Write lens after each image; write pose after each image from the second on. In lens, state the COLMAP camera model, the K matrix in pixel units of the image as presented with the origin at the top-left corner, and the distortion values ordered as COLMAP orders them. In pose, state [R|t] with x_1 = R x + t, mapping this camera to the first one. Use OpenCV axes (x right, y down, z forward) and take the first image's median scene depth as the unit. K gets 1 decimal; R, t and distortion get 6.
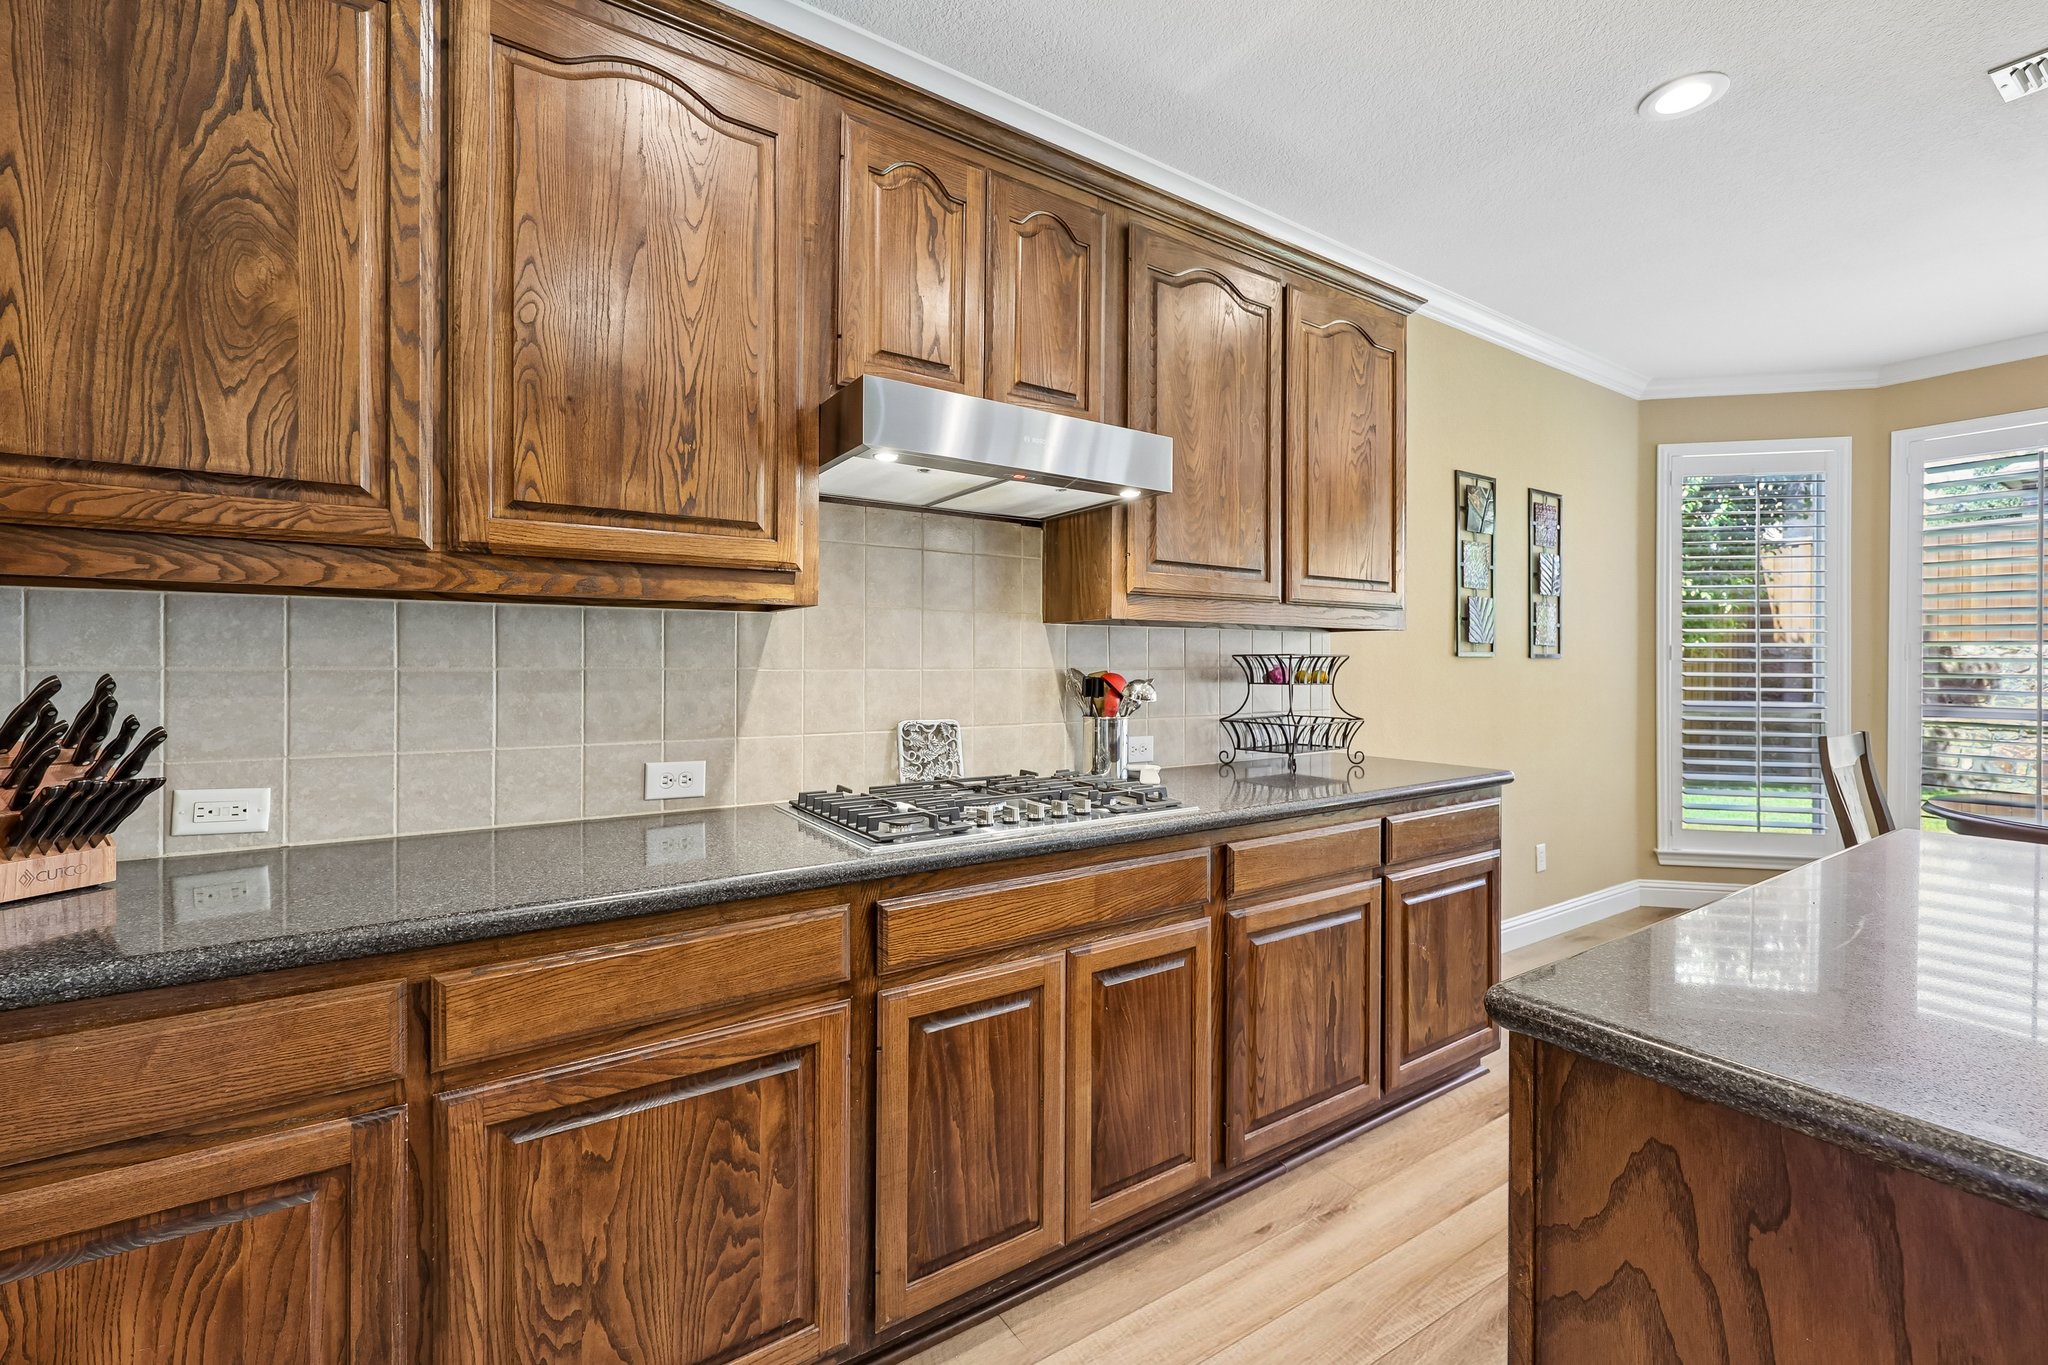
lens RADIAL K [[856.2, 0, 1029.5], [0, 856.2, 661.1], [0, 0, 1]] dist [0.000527, -0.000055]
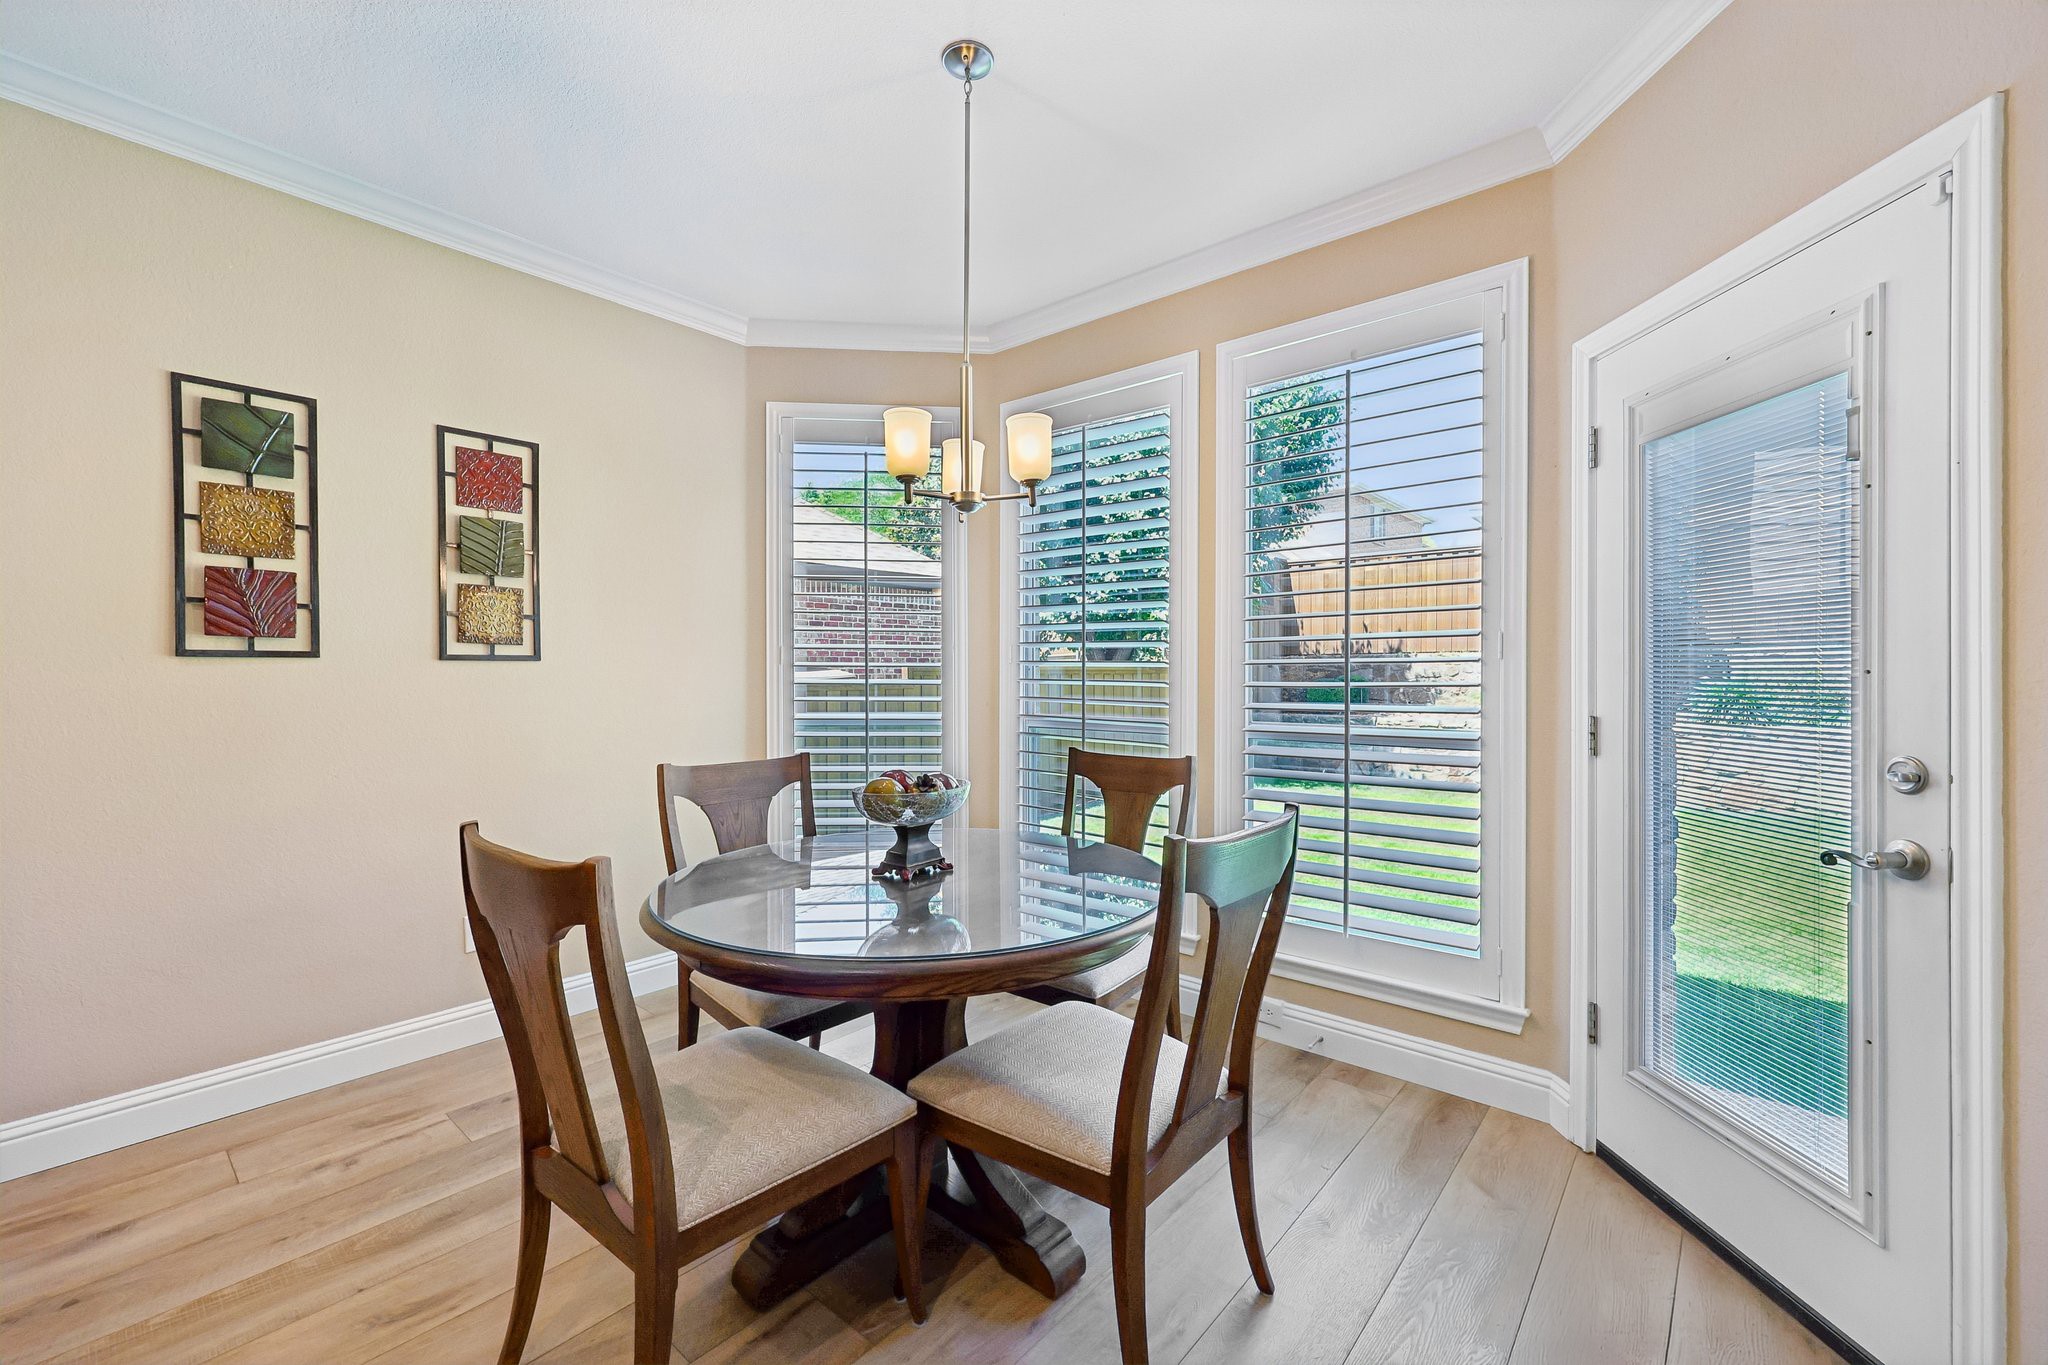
lens RADIAL K [[835.4, 0, 1024.0], [0, 835.4, 682.5], [0, 0, 1]] dist [0.000230, -0.000023]
pose [[0.961418, -0.005980, 0.275026, 1.954772], [0.002562, 0.999915, 0.012786, 0.016620], [-0.275079, -0.011588, 0.961352, 0.414237]]
